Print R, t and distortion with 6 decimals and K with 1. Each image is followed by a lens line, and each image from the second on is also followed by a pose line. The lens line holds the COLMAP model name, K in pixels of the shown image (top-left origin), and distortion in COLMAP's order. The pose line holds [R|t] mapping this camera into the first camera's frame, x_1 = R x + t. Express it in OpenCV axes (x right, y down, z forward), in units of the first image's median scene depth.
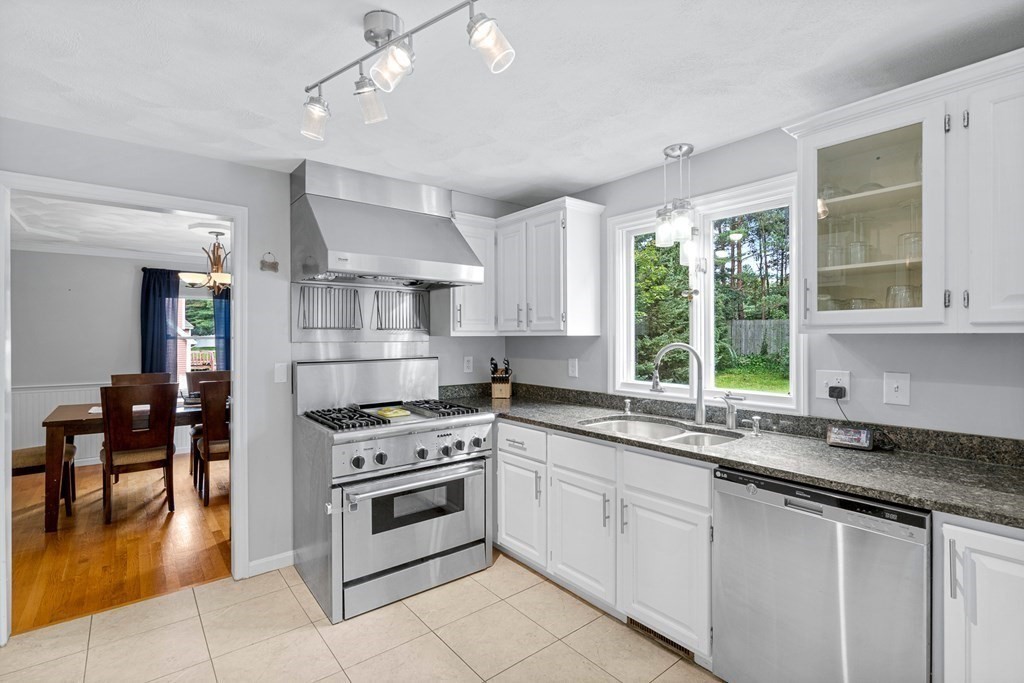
lens RADIAL K [[479.5, 0, 512.8], [0, 479.5, 335.1], [0, 0, 1]] dist [-0.004555, 0.005554]
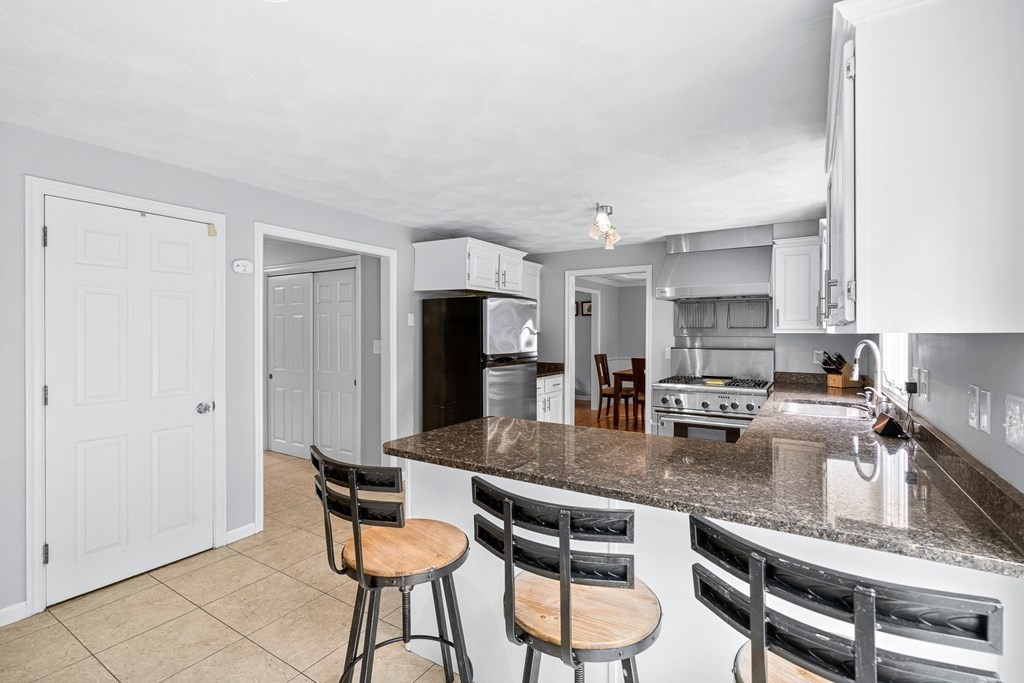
lens RADIAL K [[479.5, 0, 510.7], [0, 479.5, 336.7], [0, 0, 1]] dist [-0.004555, 0.005554]
pose [[0.319442, 0.008518, -0.947568, 1.173986], [0.003204, 0.999944, 0.010069, -0.006596], [0.947600, -0.006253, 0.319397, -0.162123]]
